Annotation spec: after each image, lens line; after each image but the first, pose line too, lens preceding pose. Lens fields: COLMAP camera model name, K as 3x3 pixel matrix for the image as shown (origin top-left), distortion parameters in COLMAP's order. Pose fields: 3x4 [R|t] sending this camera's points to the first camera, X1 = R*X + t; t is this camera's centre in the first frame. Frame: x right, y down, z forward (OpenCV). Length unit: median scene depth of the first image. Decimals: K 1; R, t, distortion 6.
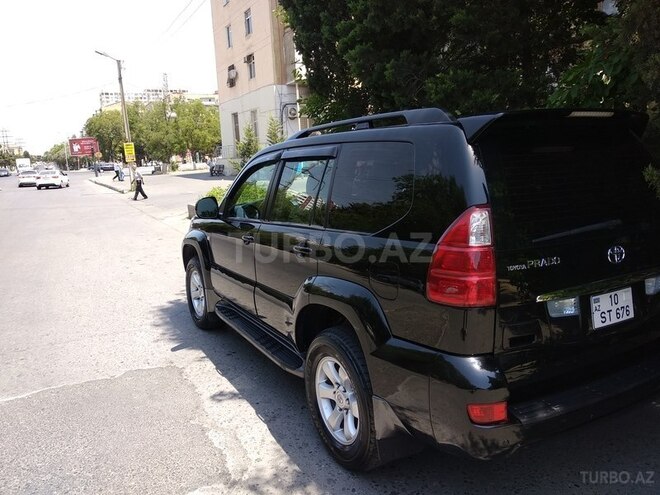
lens RADIAL K [[539.0, 0, 330.0], [0, 539.0, 247.5], [0, 0, 1]] dist [0.006313, 0.001684]
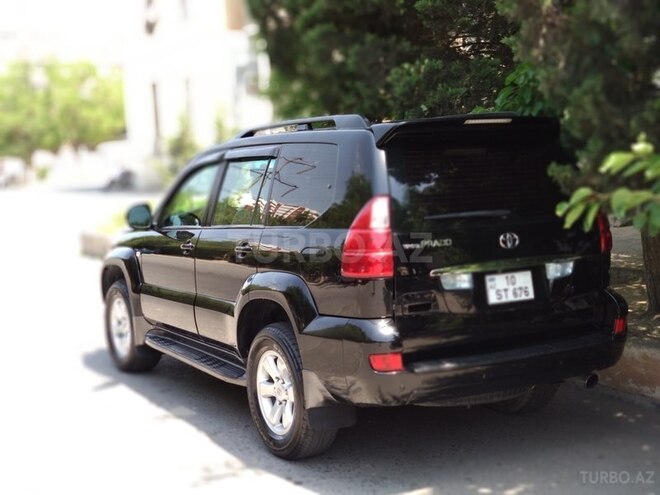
lens RADIAL K [[1000.7, 0, 330.0], [0, 1000.7, 247.5], [0, 0, 1]] dist [-0.146079, 0.036929]
pose [[0.999977, -0.003718, 0.005708, 0.099021], [0.004126, 0.997306, -0.073237, 0.138196], [-0.005421, 0.073259, 0.997298, -0.855883]]
